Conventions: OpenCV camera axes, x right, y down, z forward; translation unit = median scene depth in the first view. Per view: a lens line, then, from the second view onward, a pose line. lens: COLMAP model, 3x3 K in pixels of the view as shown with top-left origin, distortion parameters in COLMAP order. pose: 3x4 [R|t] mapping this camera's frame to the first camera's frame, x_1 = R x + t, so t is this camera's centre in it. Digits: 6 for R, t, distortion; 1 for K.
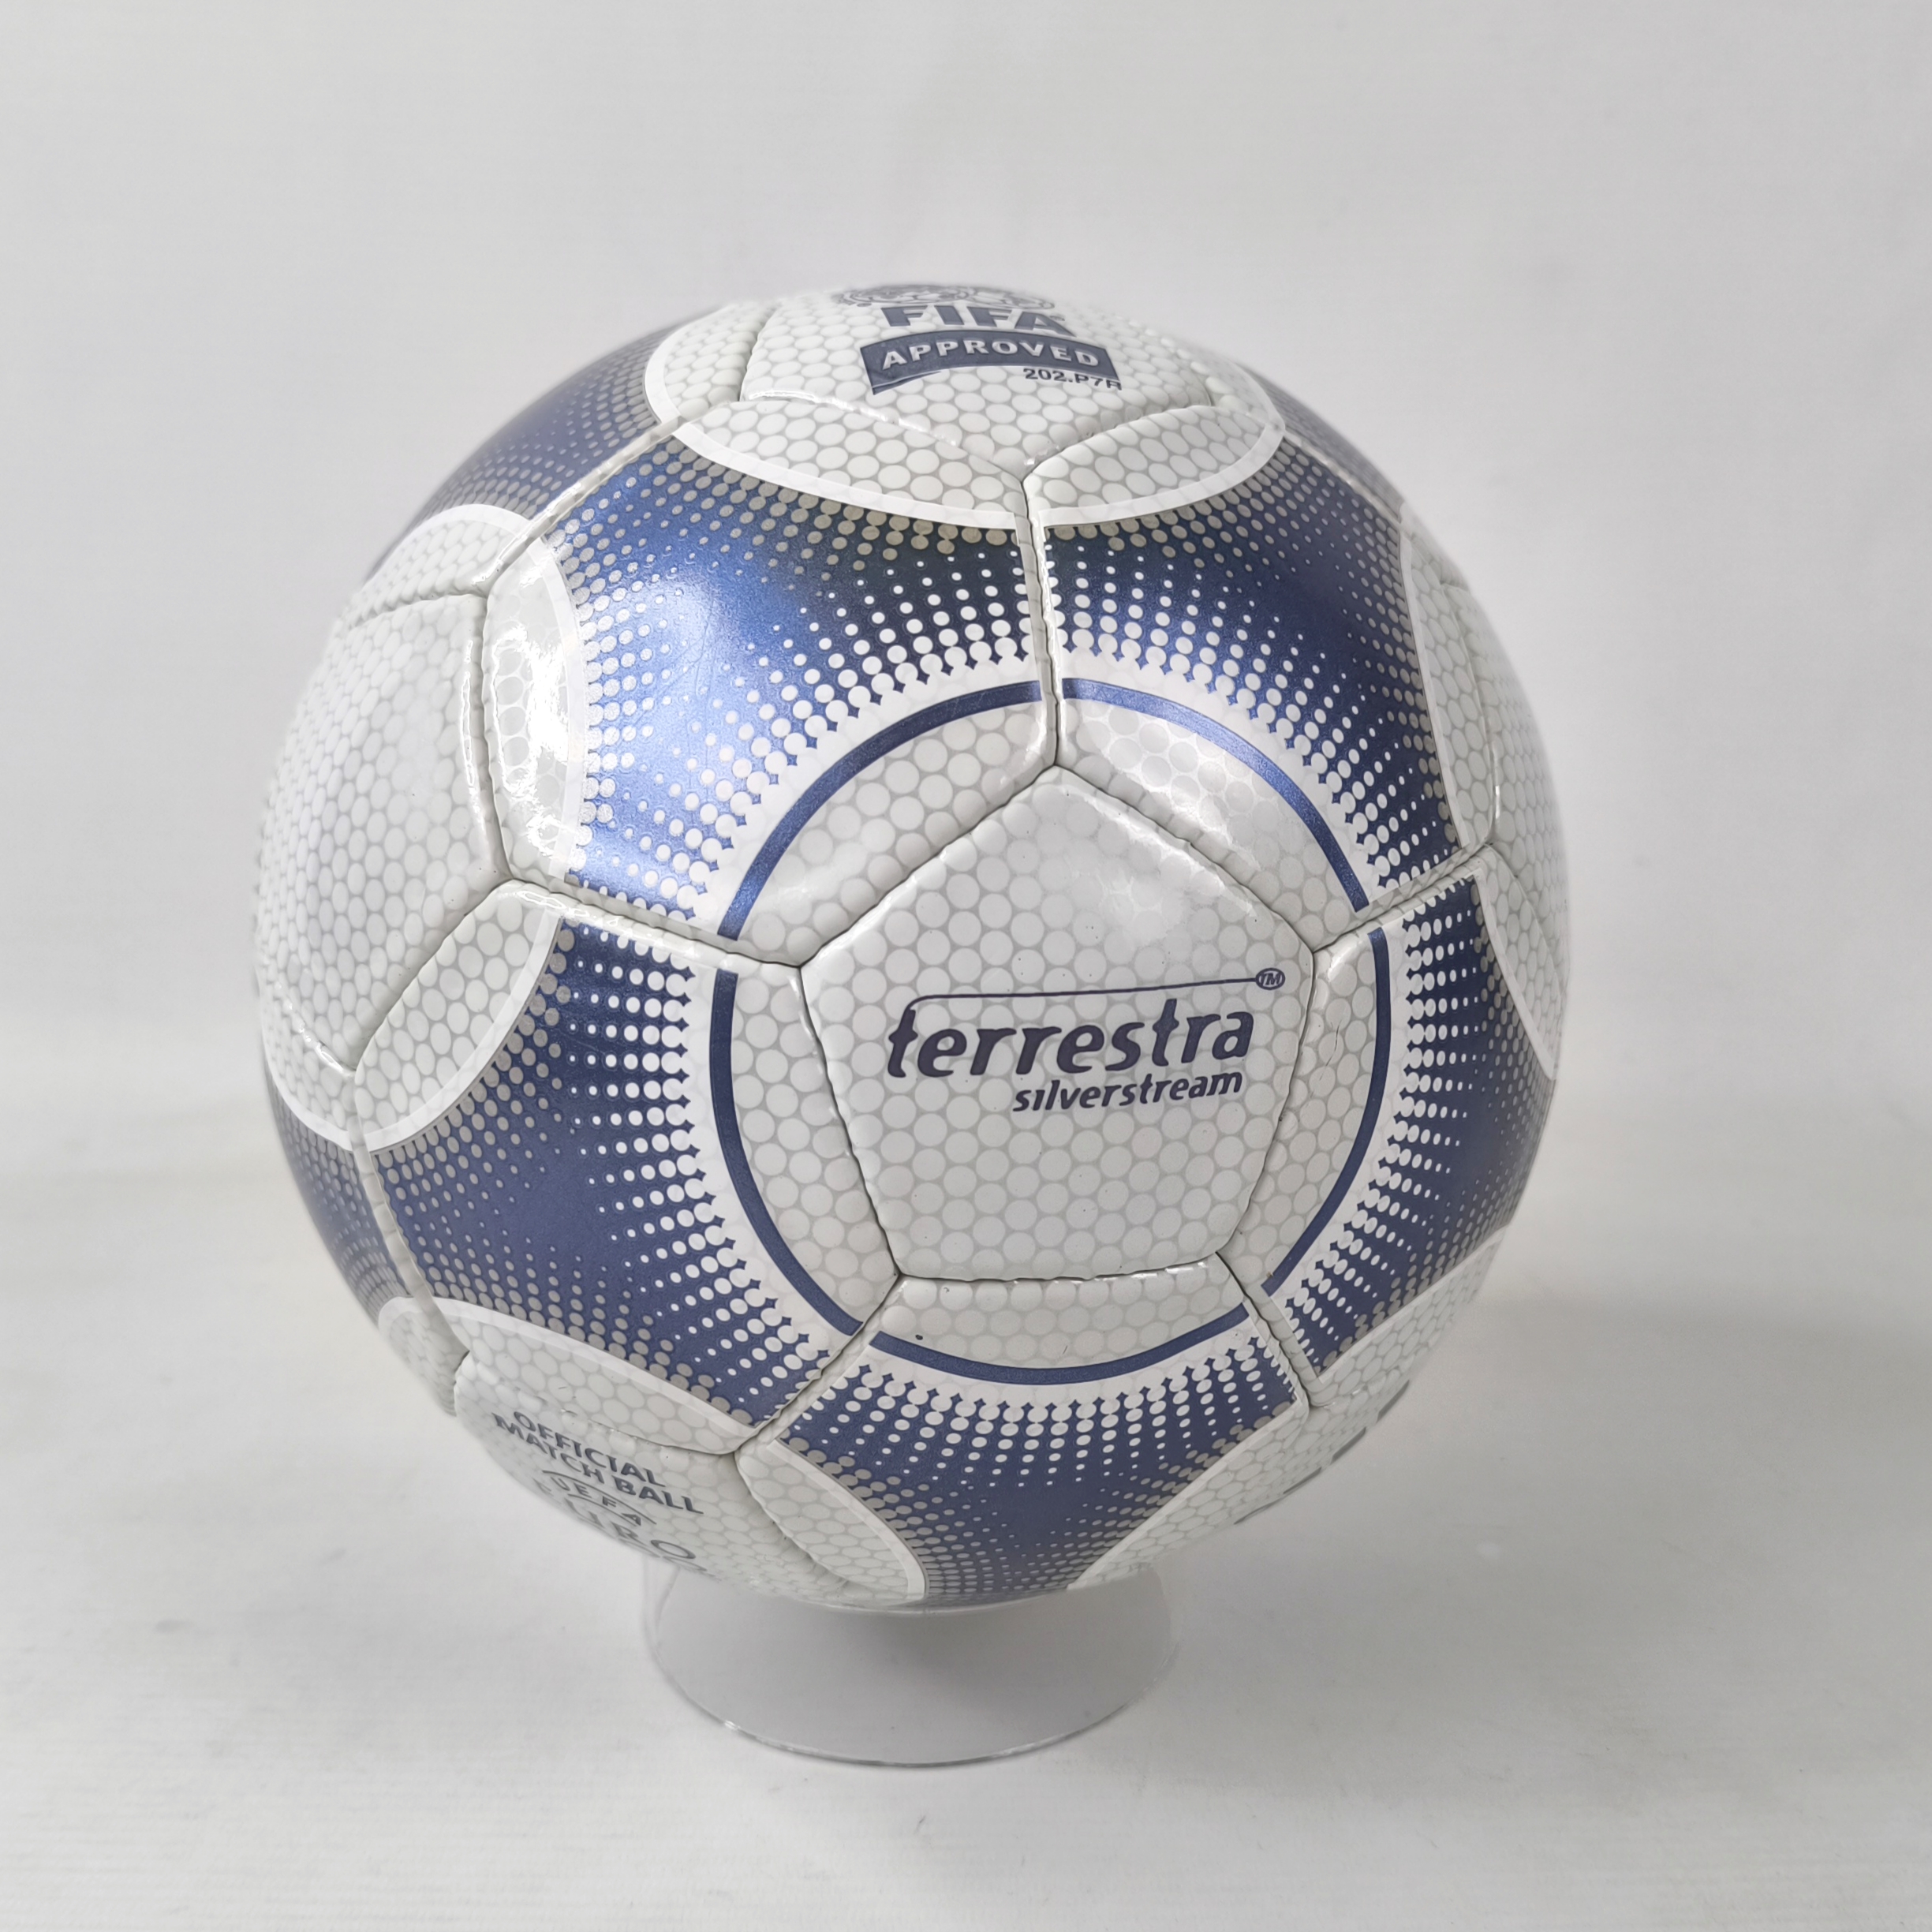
lens RADIAL K [[2123.0, 0, 958.6], [0, 2123.0, 1039.3], [0, 0, 1]] dist [0.172899, -0.024014]
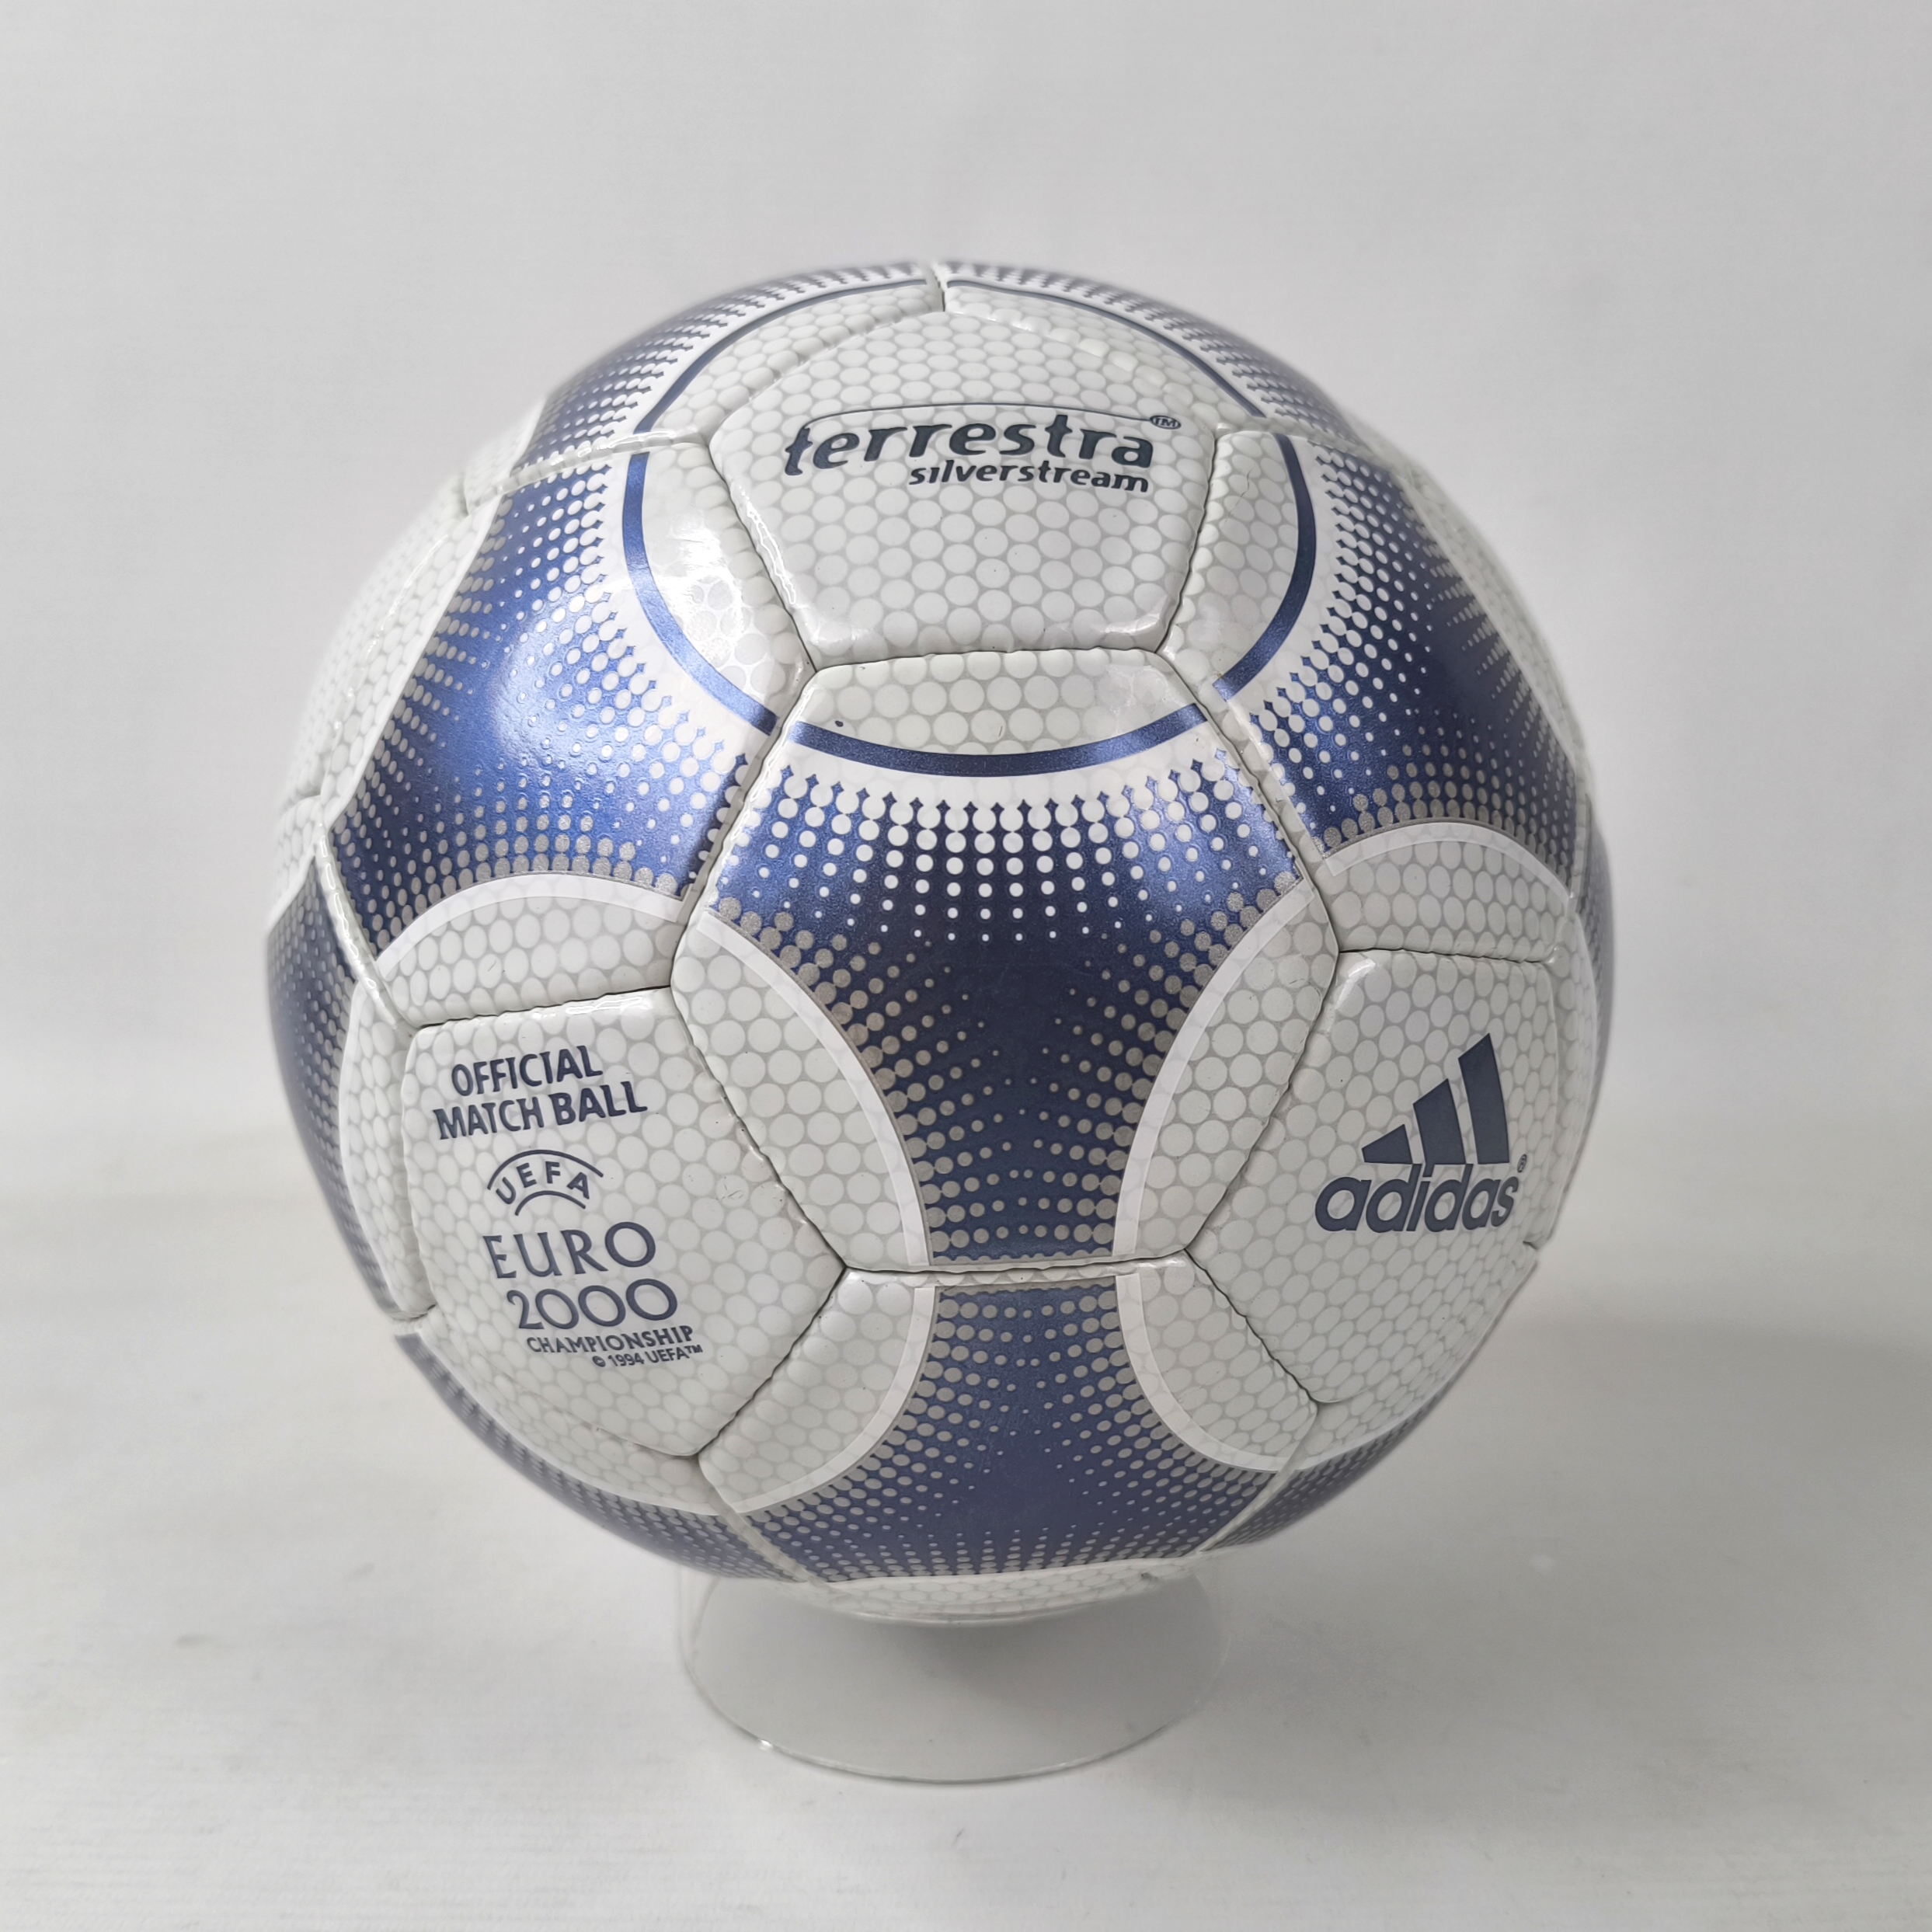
lens RADIAL K [[2123.0, 0, 958.6], [0, 2123.0, 1039.3], [0, 0, 1]] dist [0.172899, -0.024014]
pose [[0.983940, -0.151234, -0.094813, 0.104351], [0.048771, 0.738743, -0.672220, 0.904600], [0.171705, 0.656800, 0.734255, 0.427338]]
